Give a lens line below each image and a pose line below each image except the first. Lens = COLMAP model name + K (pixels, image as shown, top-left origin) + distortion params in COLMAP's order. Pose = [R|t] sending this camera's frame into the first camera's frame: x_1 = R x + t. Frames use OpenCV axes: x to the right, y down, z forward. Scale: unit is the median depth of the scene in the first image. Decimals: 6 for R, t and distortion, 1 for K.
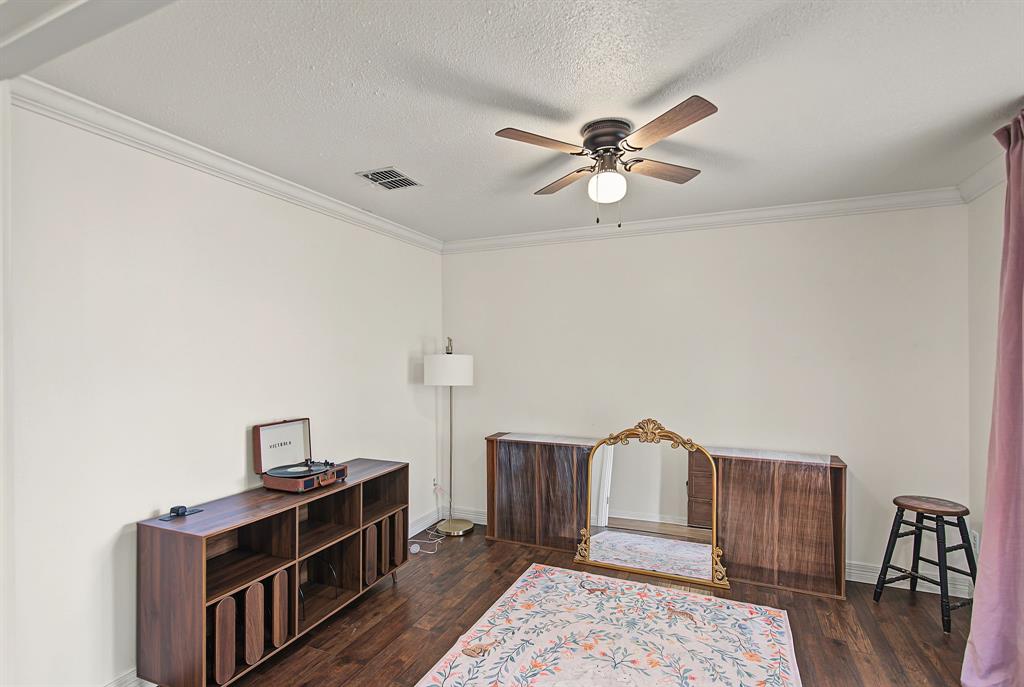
lens RADIAL K [[479.0, 0, 529.1], [0, 479.0, 358.6], [0, 0, 1]] dist [-0.003772, 0.000216]
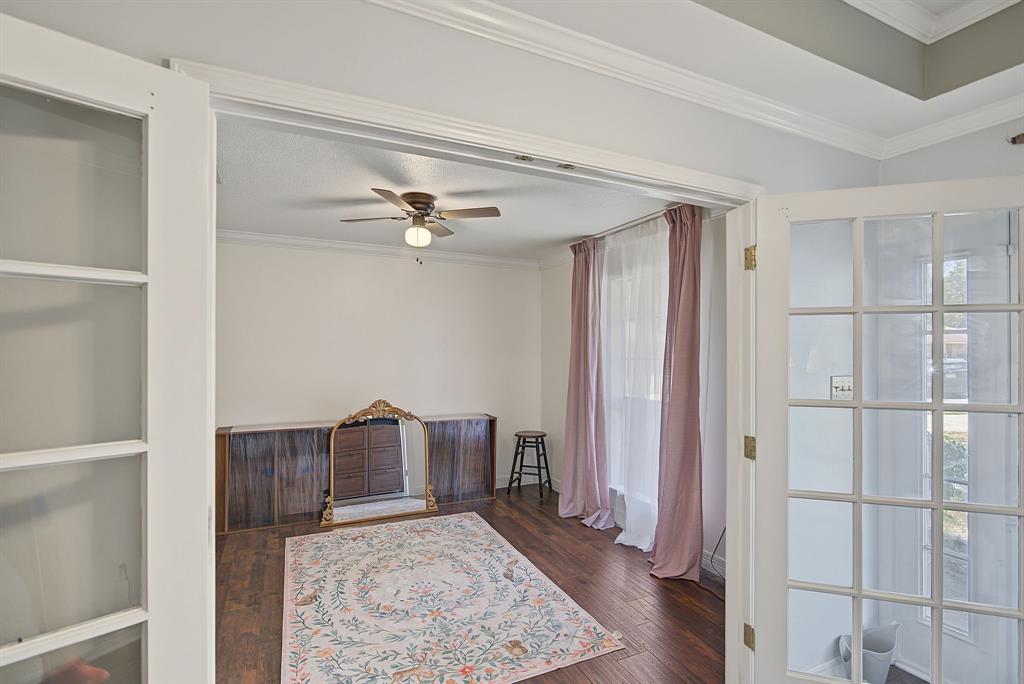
lens RADIAL K [[479.0, 0, 505.3], [0, 479.0, 348.5], [0, 0, 1]] dist [-0.003772, 0.000216]
pose [[0.661262, 0.009029, 0.750100, -0.585865], [-0.005985, 0.999959, -0.006760, -0.006885], [-0.750131, -0.000019, 0.661289, -0.131341]]
